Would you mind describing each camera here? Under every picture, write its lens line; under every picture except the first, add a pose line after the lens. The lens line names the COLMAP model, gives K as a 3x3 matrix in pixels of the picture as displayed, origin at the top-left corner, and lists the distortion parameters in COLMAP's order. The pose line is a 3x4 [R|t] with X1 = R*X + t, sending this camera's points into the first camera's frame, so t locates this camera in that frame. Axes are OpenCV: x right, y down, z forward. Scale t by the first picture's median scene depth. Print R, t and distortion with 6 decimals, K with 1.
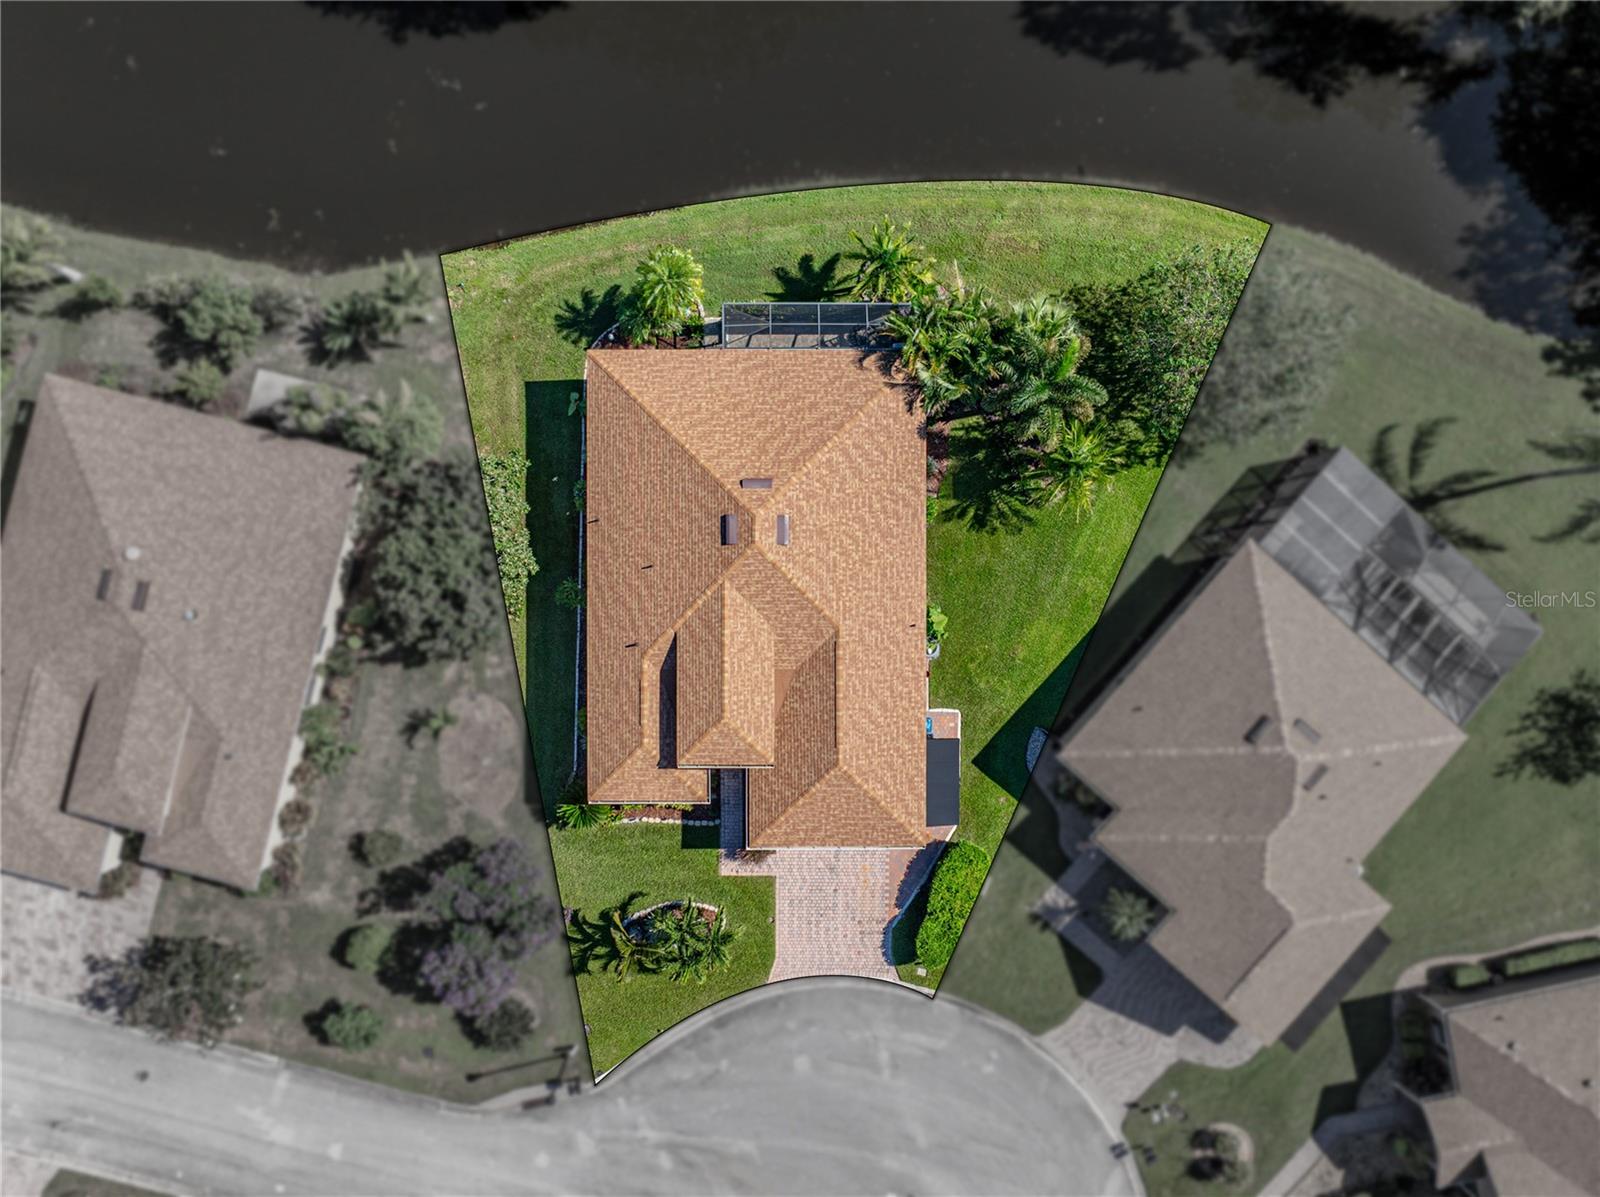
lens RADIAL K [[1134.3, 0, 800.0], [0, 1134.3, 598.5], [0, 0, 1]] dist [-0.041427, 0.008595]
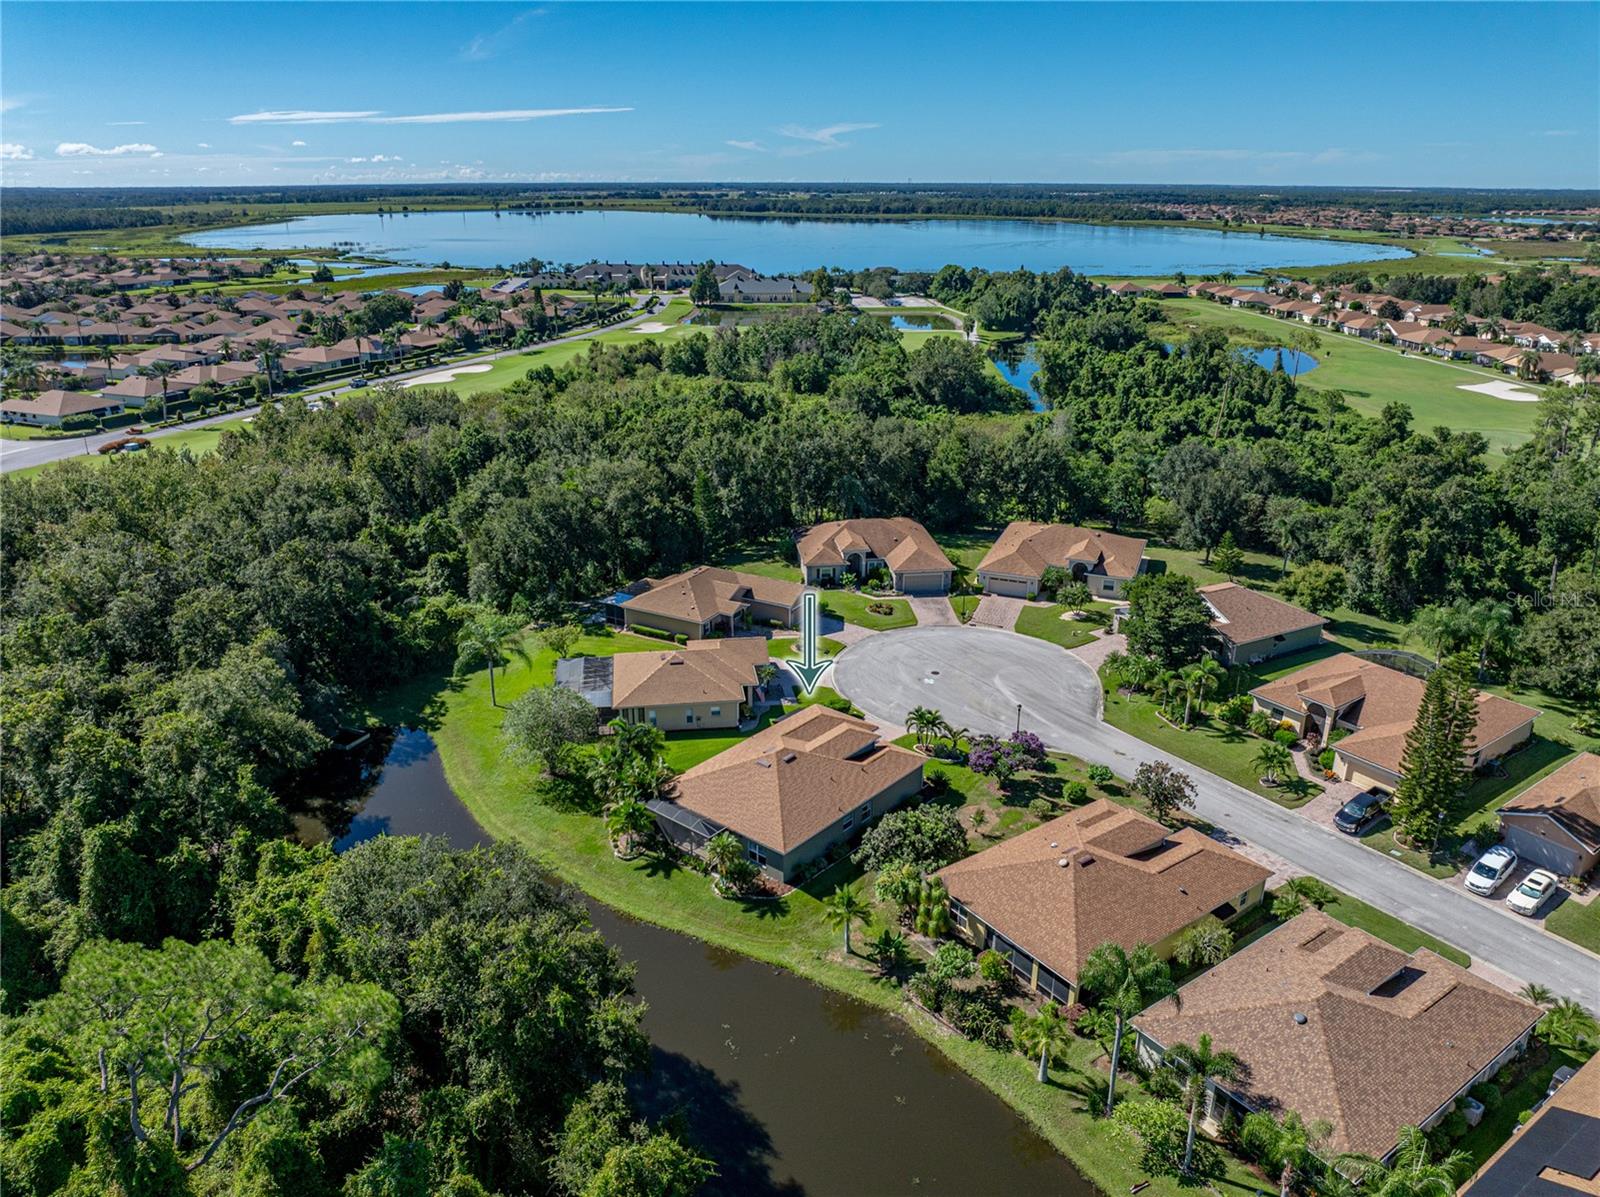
lens RADIAL K [[1134.3, 0, 800.0], [0, 1134.3, 598.5], [0, 0, 1]] dist [-0.041427, 0.008595]
pose [[-0.768648, -0.239513, 0.593138, -1.073524], [0.639644, -0.279221, 0.716164, -1.263630], [-0.005914, 0.929876, 0.367826, -0.012578]]
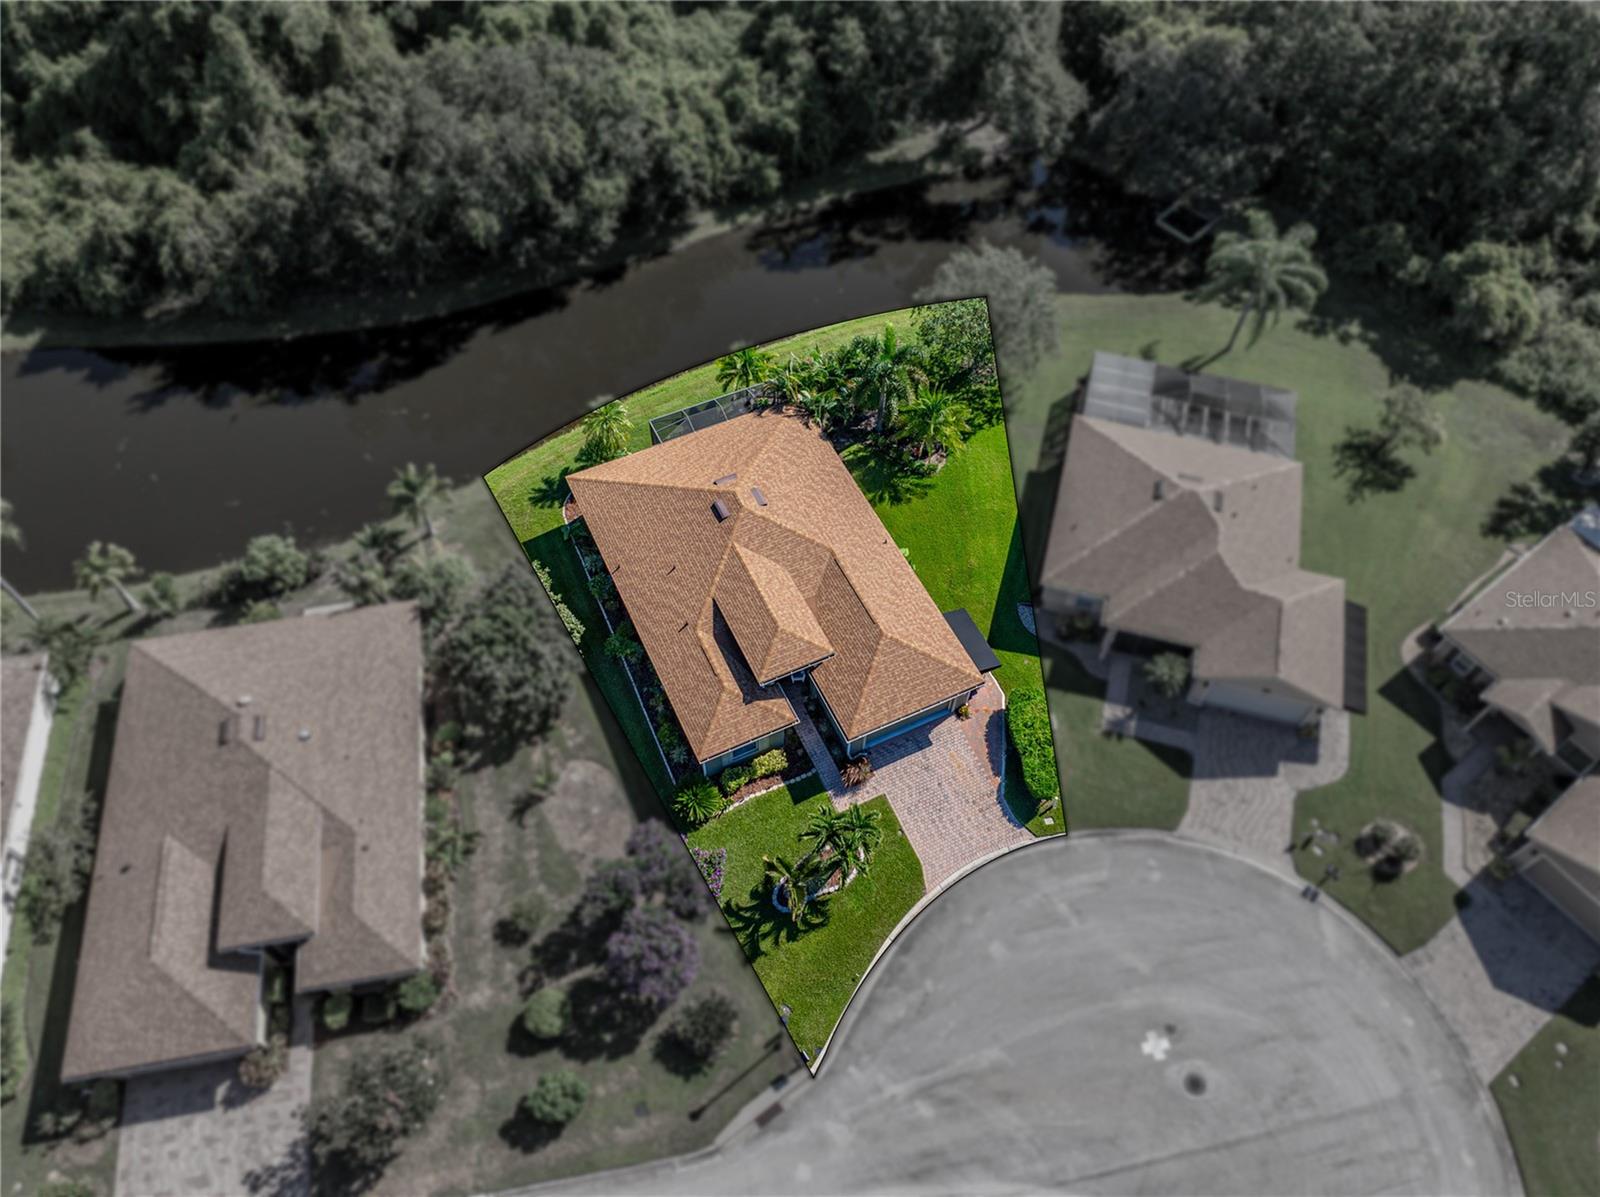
lens RADIAL K [[1134.3, 0, 800.0], [0, 1134.3, 598.5], [0, 0, 1]] dist [-0.041427, 0.008595]
pose [[0.902358, -0.357895, 0.240126, -0.287386], [0.430953, 0.742359, -0.513012, 0.627402], [0.005345, 0.566404, 0.824110, 0.003711]]
